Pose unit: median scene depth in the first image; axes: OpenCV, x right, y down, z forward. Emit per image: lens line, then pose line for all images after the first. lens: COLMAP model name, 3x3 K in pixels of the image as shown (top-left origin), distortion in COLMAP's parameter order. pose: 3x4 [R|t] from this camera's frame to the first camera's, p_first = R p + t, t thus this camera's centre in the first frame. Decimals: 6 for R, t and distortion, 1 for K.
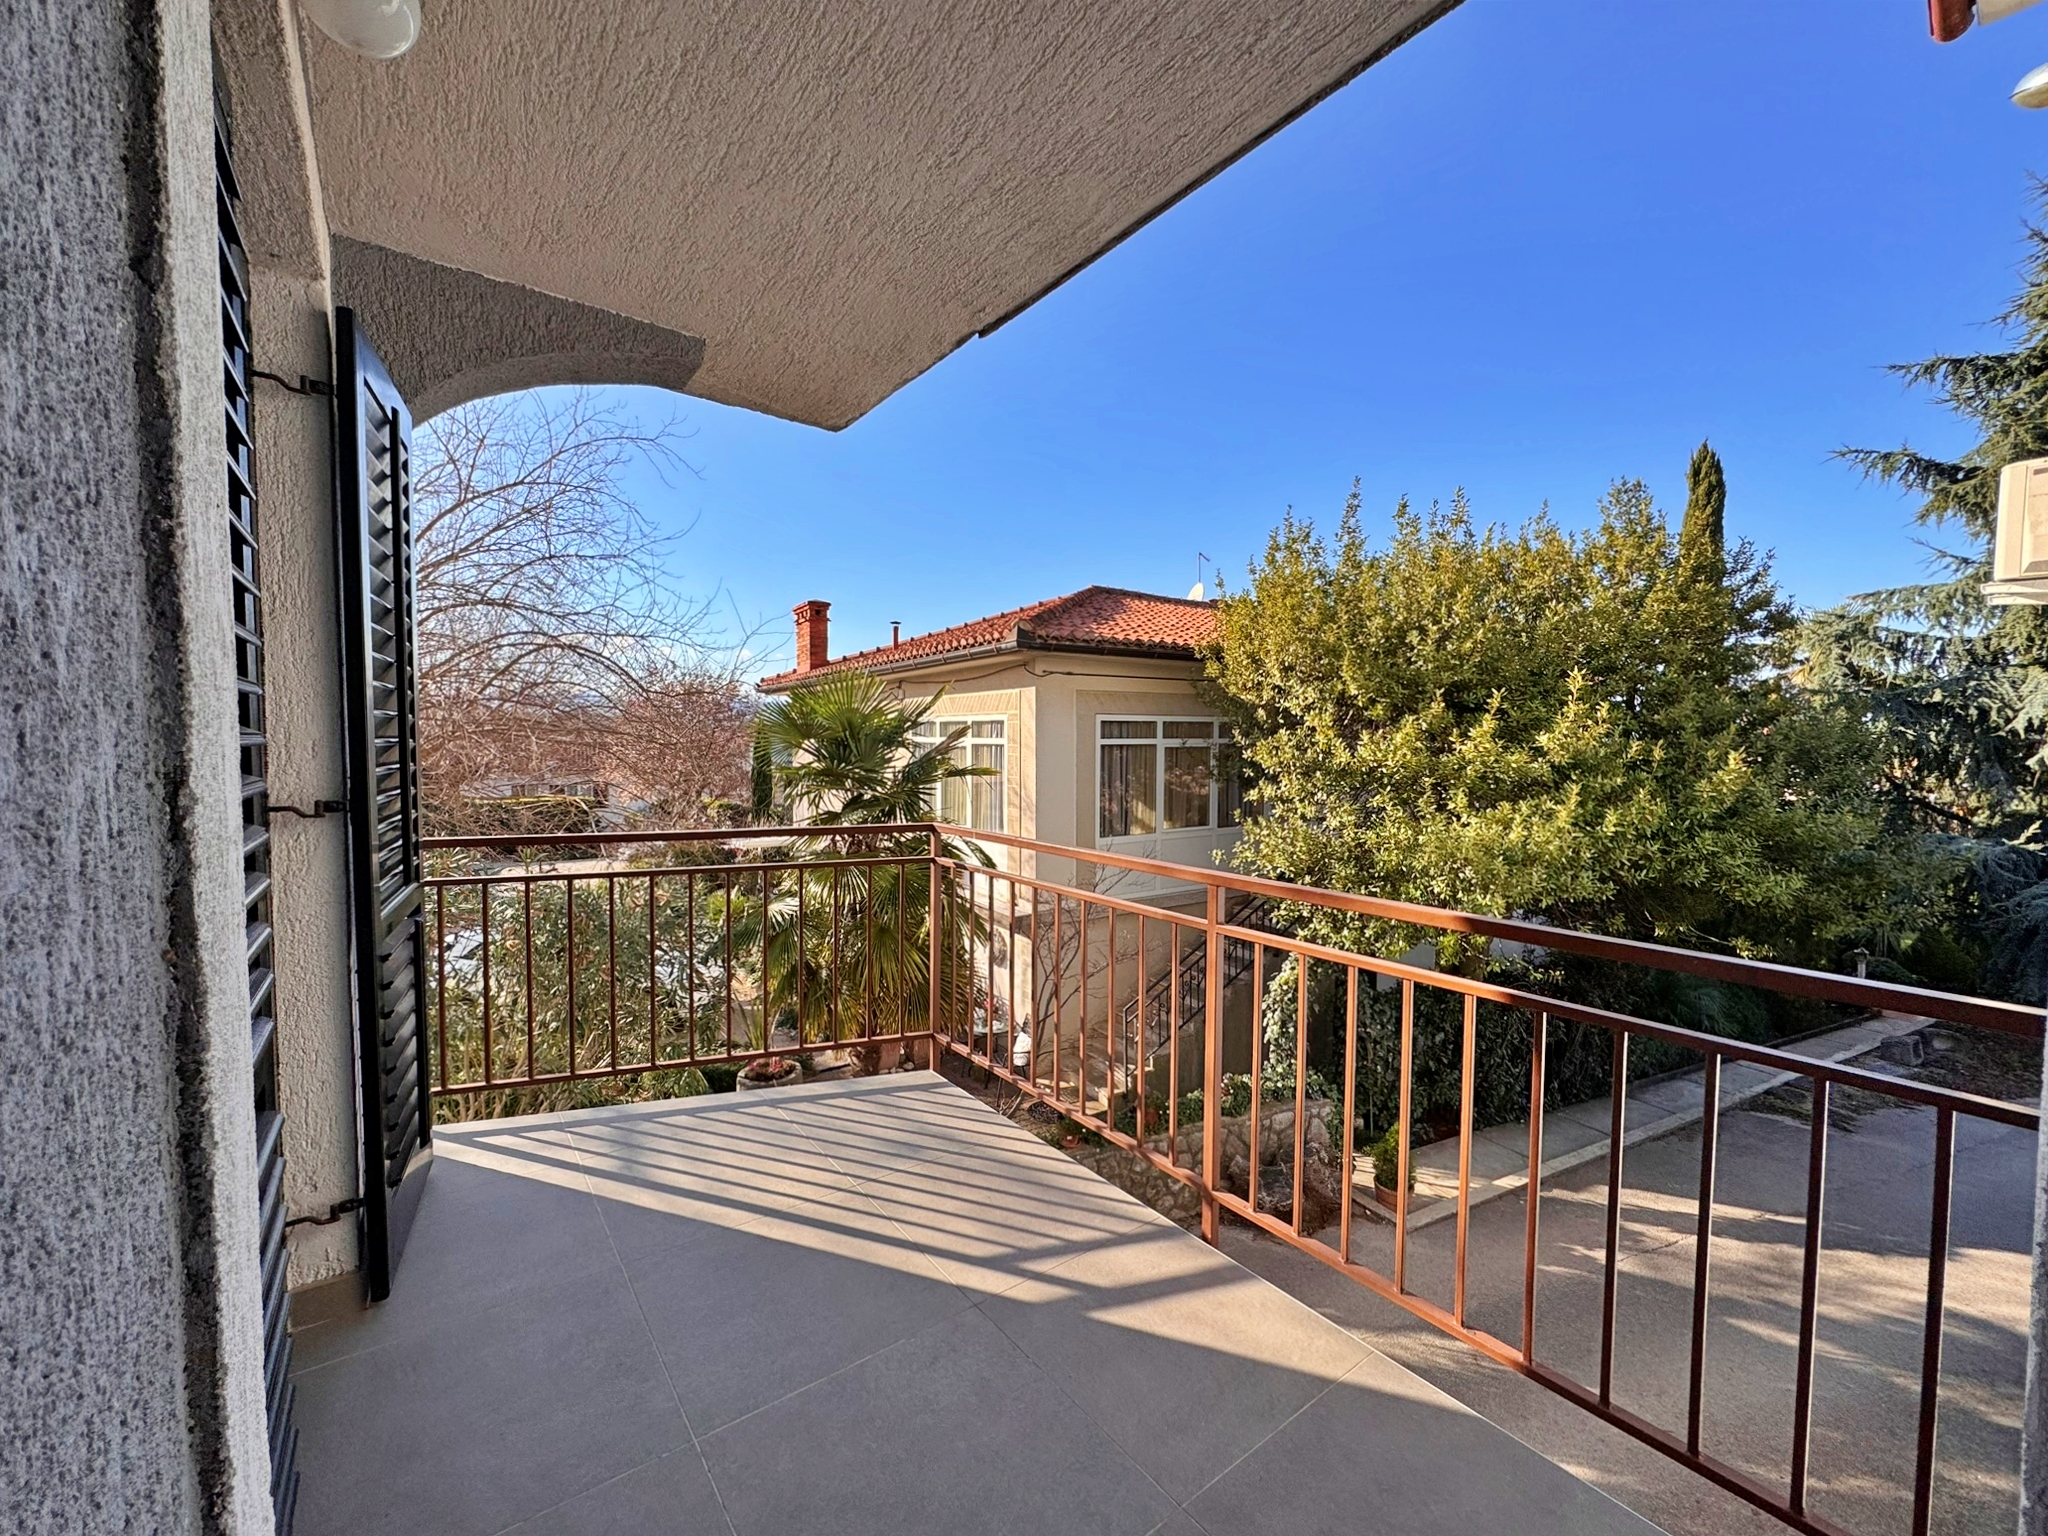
lens RADIAL K [[815.9, 0, 1019.4], [0, 815.9, 770.7], [0, 0, 1]] dist [-0.000316, -0.000128]
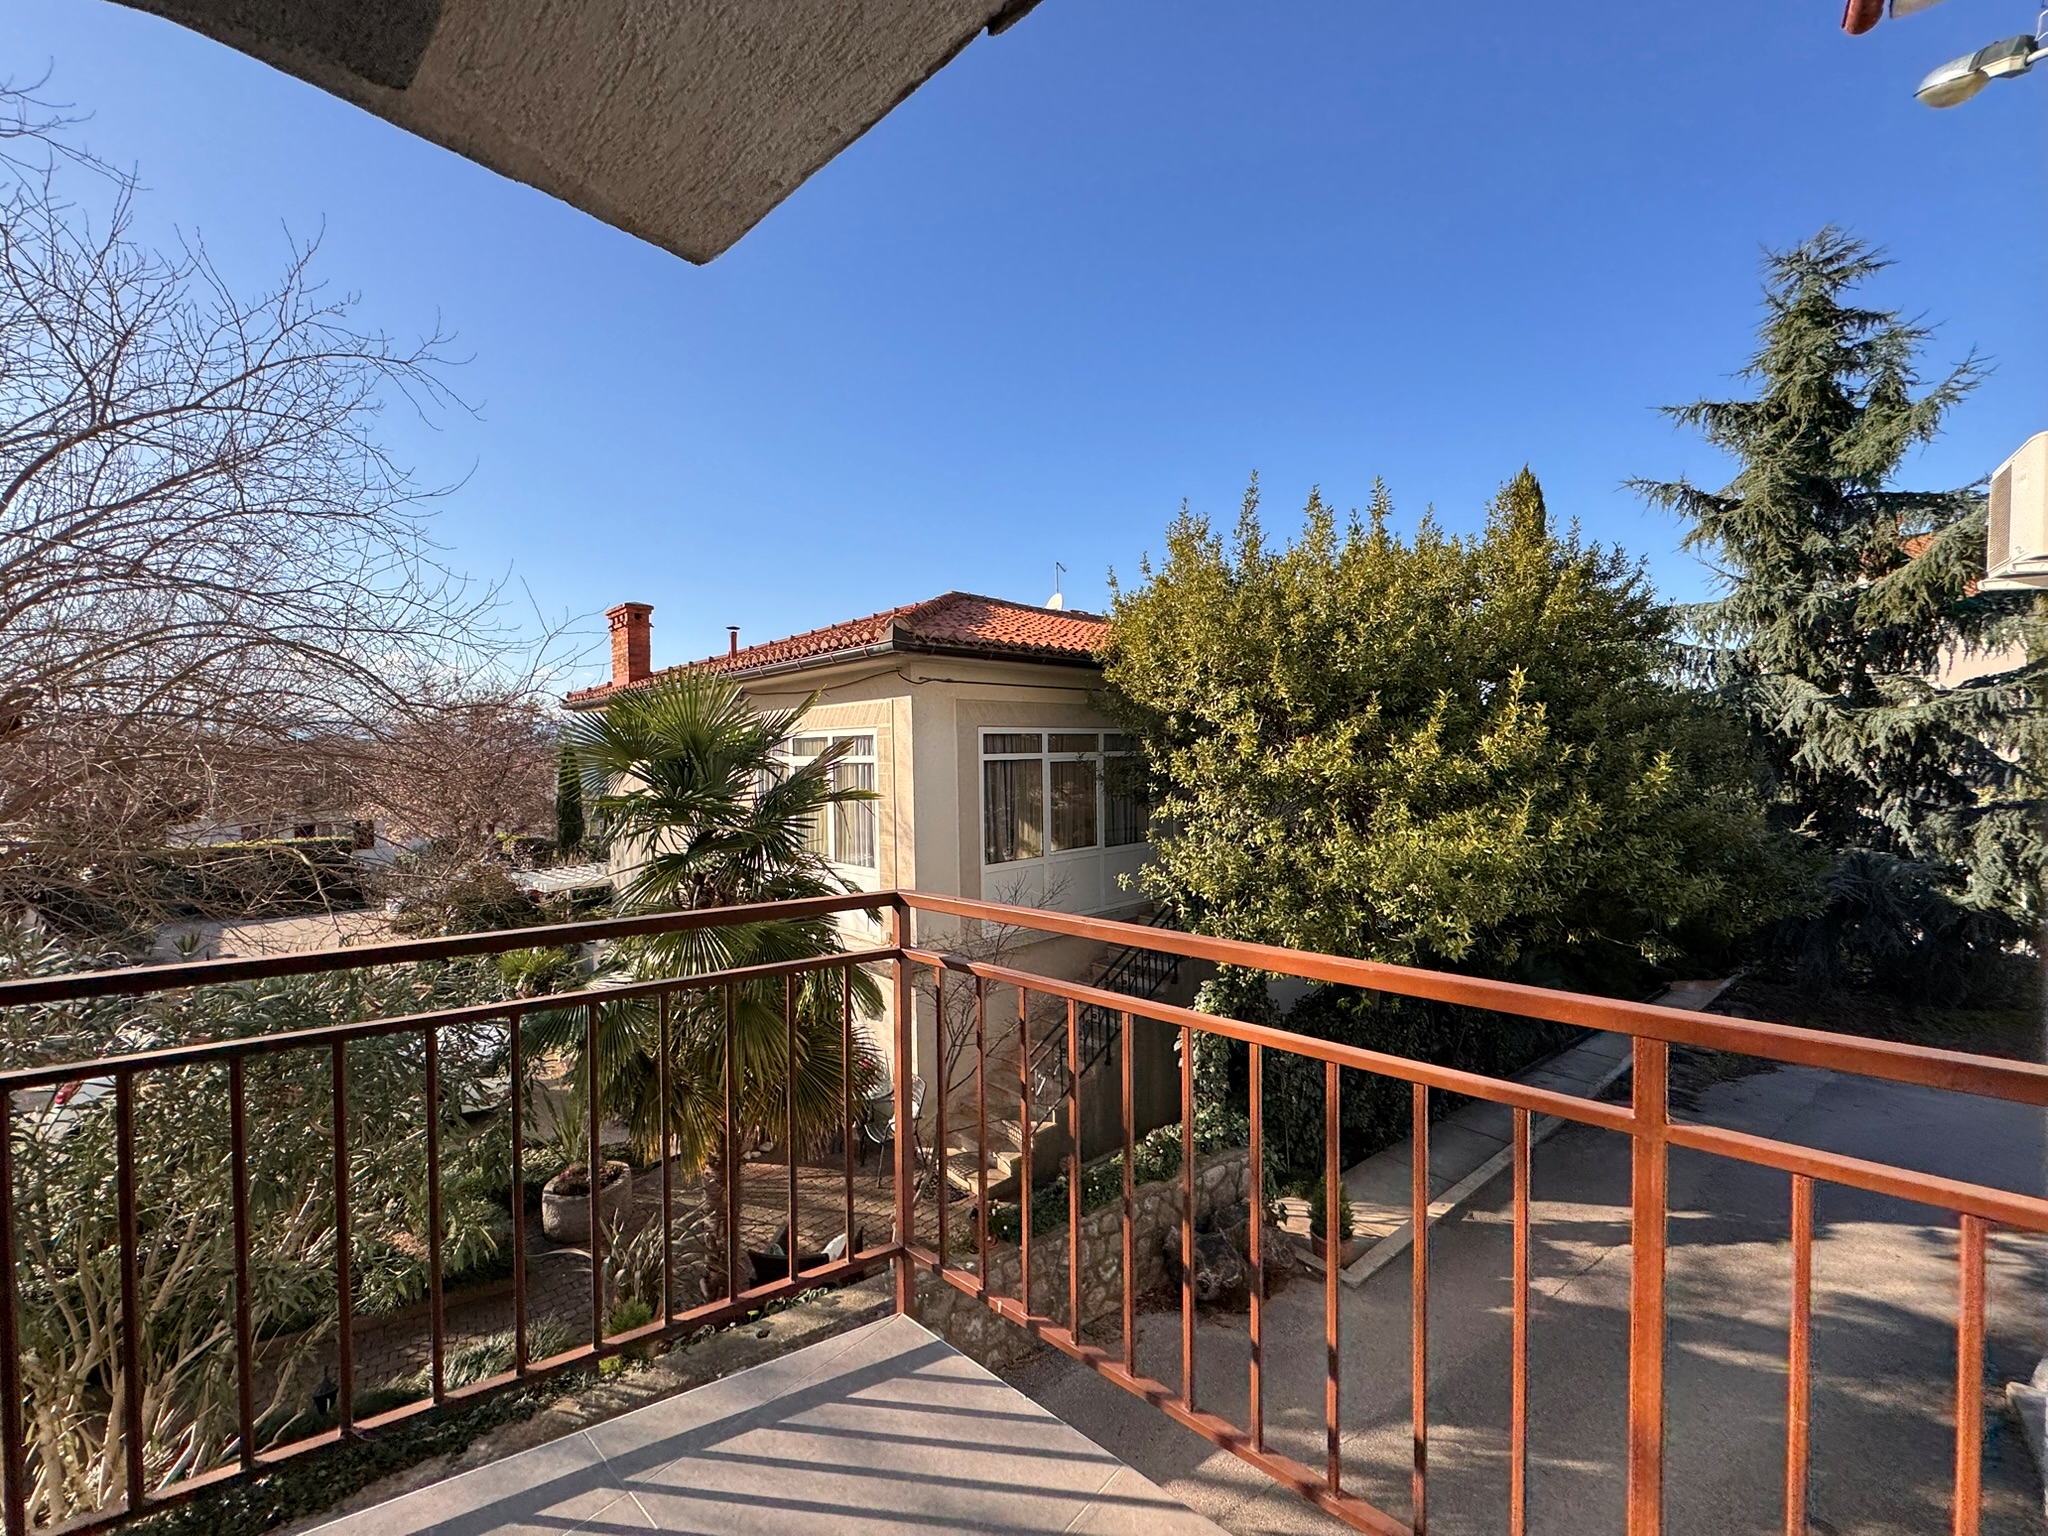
lens RADIAL K [[823.2, 0, 1024.0], [0, 823.2, 768.0], [0, 0, 1]] dist [0.000112, -0.000249]
pose [[0.979891, -0.023064, 0.198195, -0.044027], [0.028038, 0.999358, -0.022325, -0.002961], [-0.197553, 0.027433, 0.979908, 0.132312]]
